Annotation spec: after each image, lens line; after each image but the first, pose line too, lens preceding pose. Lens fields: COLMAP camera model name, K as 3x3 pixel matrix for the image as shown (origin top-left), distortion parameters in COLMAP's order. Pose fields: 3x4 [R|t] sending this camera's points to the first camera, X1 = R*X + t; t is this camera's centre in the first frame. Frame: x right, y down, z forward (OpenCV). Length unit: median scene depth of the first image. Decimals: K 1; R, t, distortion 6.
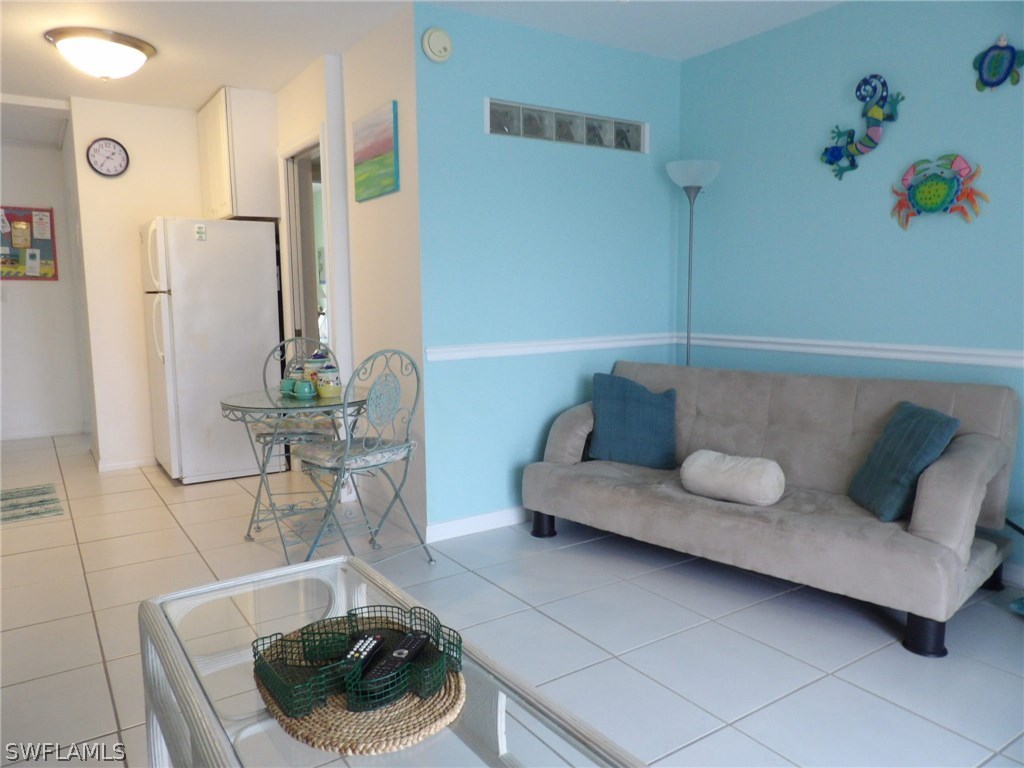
lens RADIAL K [[729.2, 0, 512.7], [0, 729.2, 382.5], [0, 0, 1]] dist [-0.033955, 0.037999]
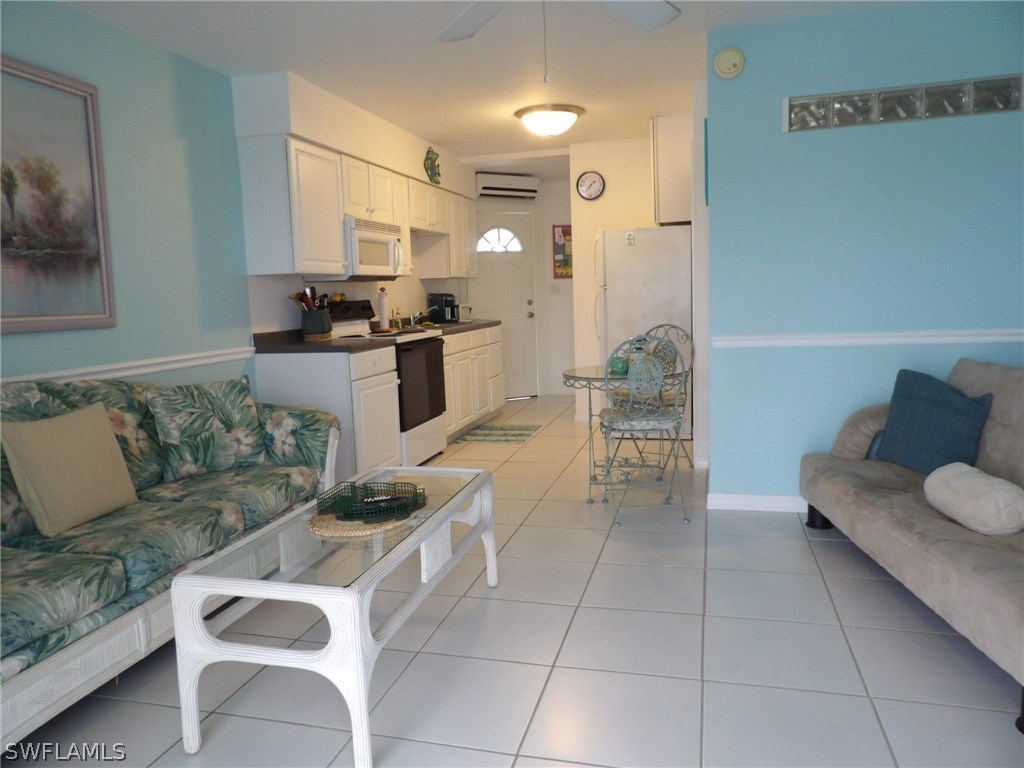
lens RADIAL K [[729.2, 0, 506.6], [0, 729.2, 381.1], [0, 0, 1]] dist [-0.033955, 0.037999]
pose [[0.657511, 0.077053, -0.749495, 0.478716], [-0.062947, 0.996897, 0.047265, -0.009986], [0.750811, 0.016101, 0.660321, 0.017478]]
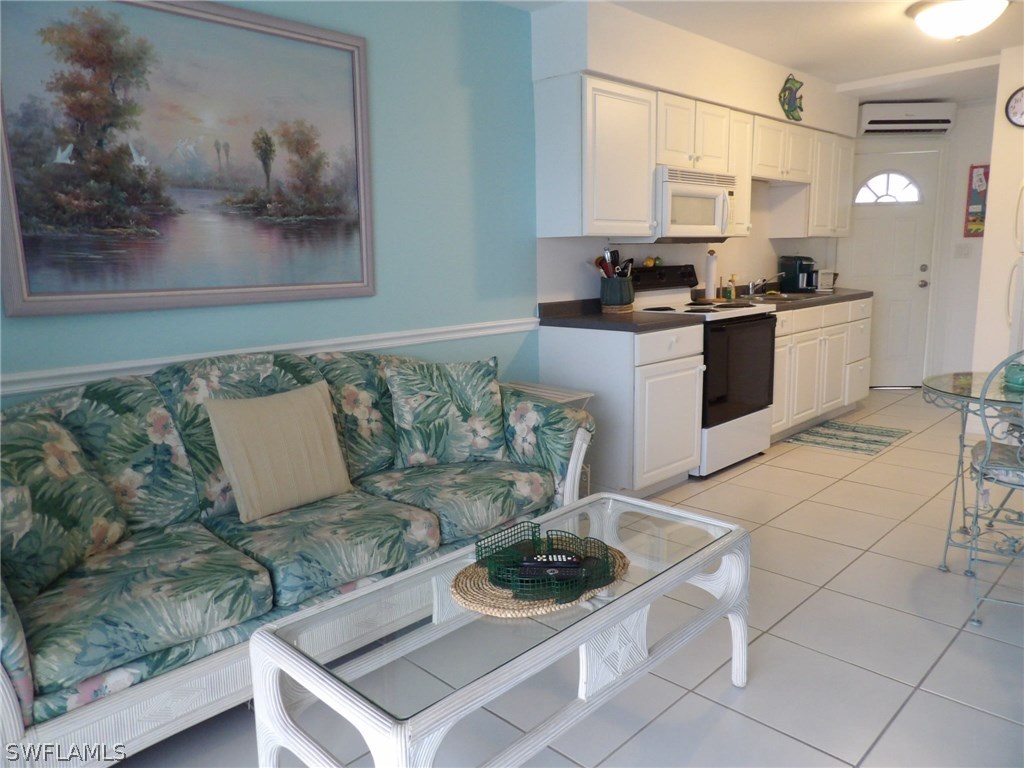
lens RADIAL K [[729.2, 0, 509.3], [0, 729.2, 383.7], [0, 0, 1]] dist [-0.033955, 0.037999]
pose [[0.196808, 0.174230, -0.964837, 0.361393], [-0.097813, 0.982663, 0.157497, -0.053052], [0.975551, 0.063377, 0.210438, 0.225460]]
